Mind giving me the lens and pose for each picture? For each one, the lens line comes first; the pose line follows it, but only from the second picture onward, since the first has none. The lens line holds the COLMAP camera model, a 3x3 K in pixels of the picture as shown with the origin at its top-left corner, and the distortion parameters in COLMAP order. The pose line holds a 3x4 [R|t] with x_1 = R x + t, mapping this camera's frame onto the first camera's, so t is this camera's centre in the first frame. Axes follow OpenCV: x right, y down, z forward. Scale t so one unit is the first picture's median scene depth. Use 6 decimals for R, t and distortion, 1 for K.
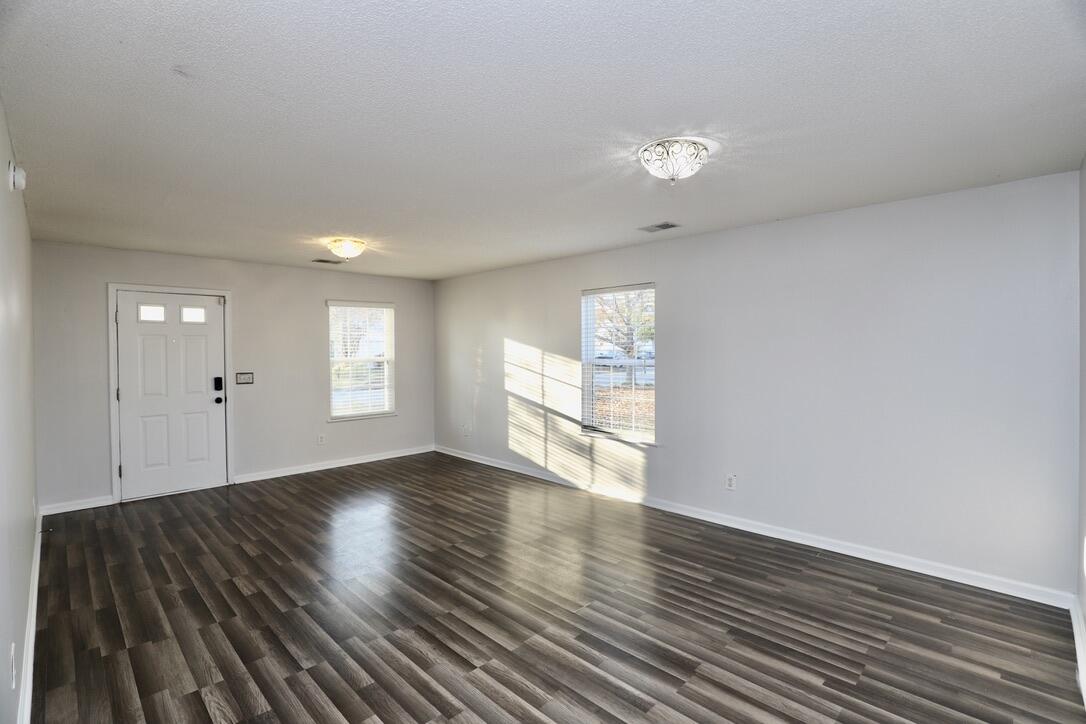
lens RADIAL K [[499.7, 0, 541.9], [0, 499.7, 360.2], [0, 0, 1]] dist [-0.036773, 0.007279]
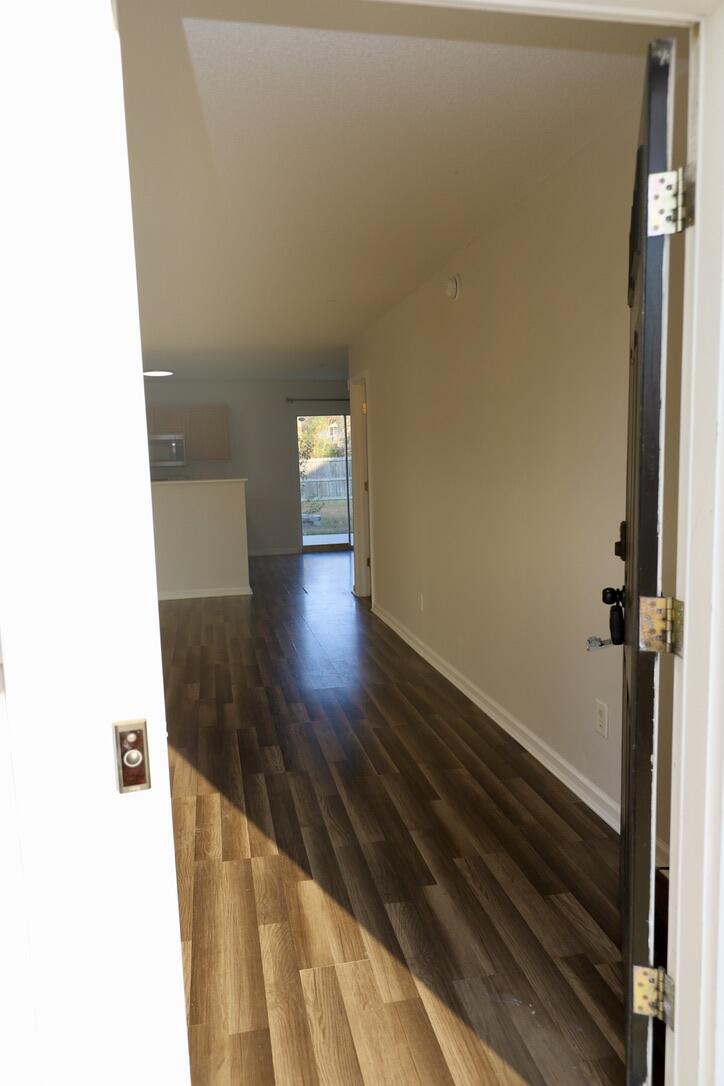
lens RADIAL K [[744.6, 0, 362.0], [0, 744.6, 543.0], [0, 0, 1]] dist [-0.002253, -0.001113]
pose [[-0.834221, -0.035159, 0.550308, -0.863092], [0.046689, 0.989878, 0.134020, -0.006068], [-0.549450, 0.137496, -0.824136, 1.212578]]
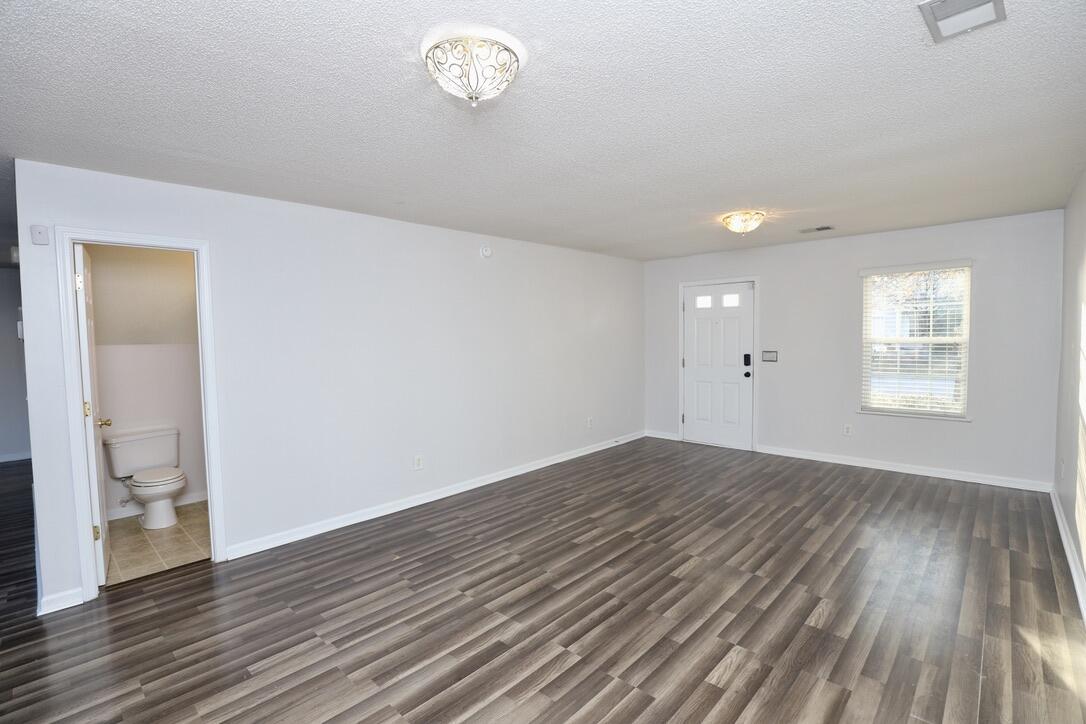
lens RADIAL K [[499.7, 0, 541.9], [0, 499.7, 360.2], [0, 0, 1]] dist [-0.036773, 0.007279]
pose [[0.024006, 0.055344, -0.998179, 0.490333], [-0.004639, 0.998462, 0.055248, -0.012643], [0.999701, 0.003304, 0.024225, 0.527782]]
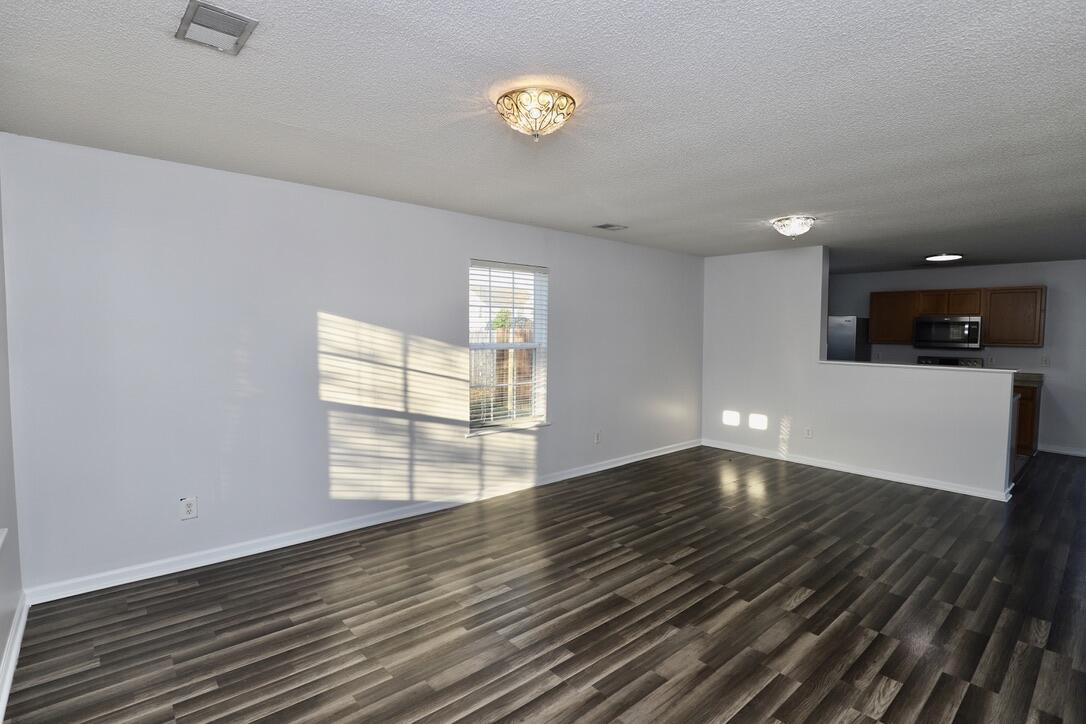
lens RADIAL K [[523.7, 0, 543.0], [0, 523.7, 362.0], [0, 0, 1]] dist [-0.040894, 0.009568]
pose [[0.068664, -0.053586, 0.996200, -0.785915], [0.013765, 0.998512, 0.052762, -0.016667], [-0.997545, 0.010090, 0.069299, 0.853410]]
